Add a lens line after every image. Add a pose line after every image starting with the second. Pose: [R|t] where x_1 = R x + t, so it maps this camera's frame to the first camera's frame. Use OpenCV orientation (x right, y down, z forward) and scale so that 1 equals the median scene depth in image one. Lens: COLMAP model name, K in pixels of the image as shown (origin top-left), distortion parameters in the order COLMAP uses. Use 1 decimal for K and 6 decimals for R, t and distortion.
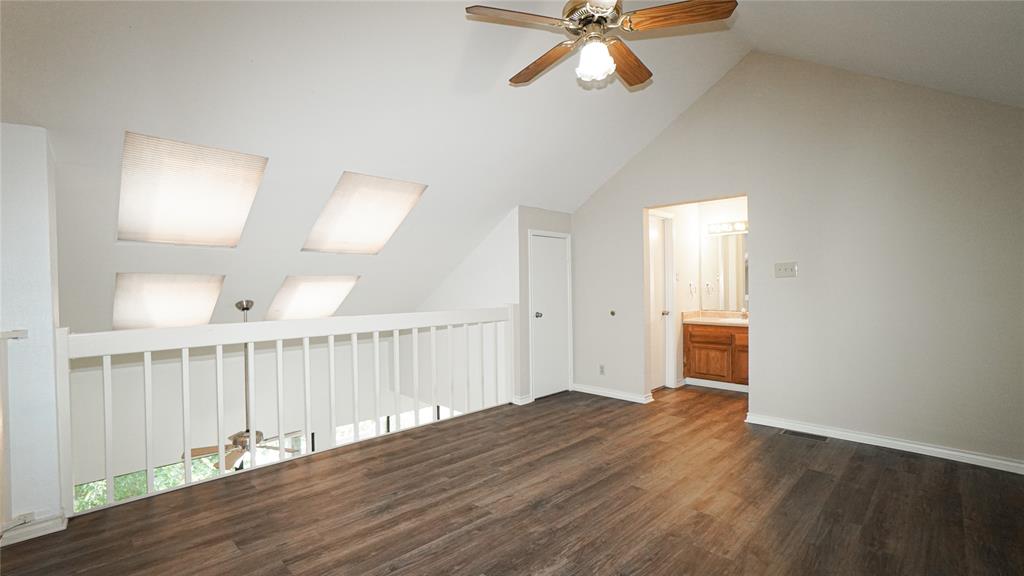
lens RADIAL K [[452.0, 0, 505.6], [0, 452.0, 285.1], [0, 0, 1]] dist [-0.060169, 0.021985]
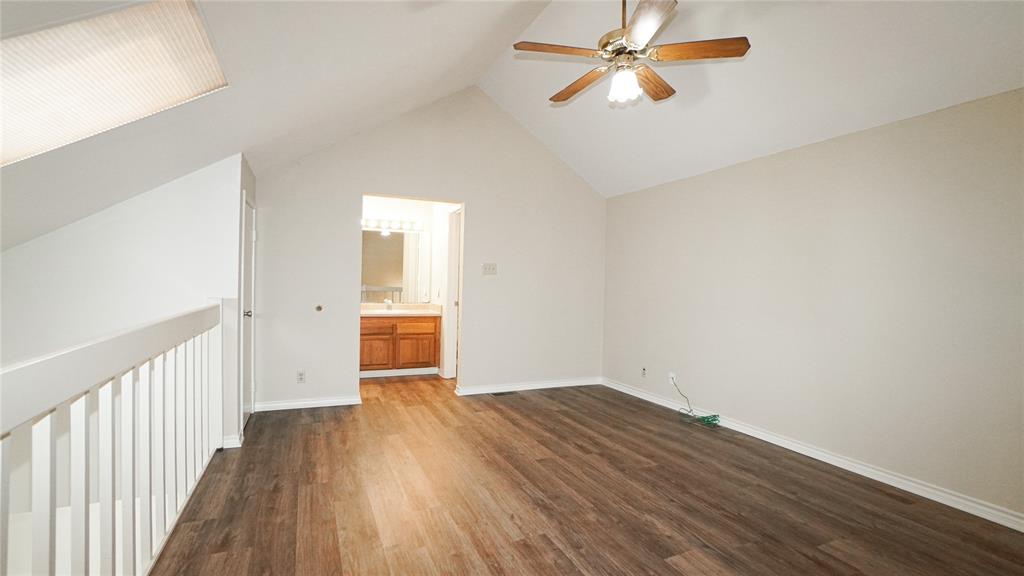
lens RADIAL K [[452.0, 0, 505.6], [0, 452.0, 285.1], [0, 0, 1]] dist [-0.060169, 0.021985]
pose [[0.347444, 0.015149, 0.937578, -0.562748], [-0.031337, 0.999499, -0.004536, 0.016810], [-0.937177, -0.027805, 0.347745, 0.494429]]
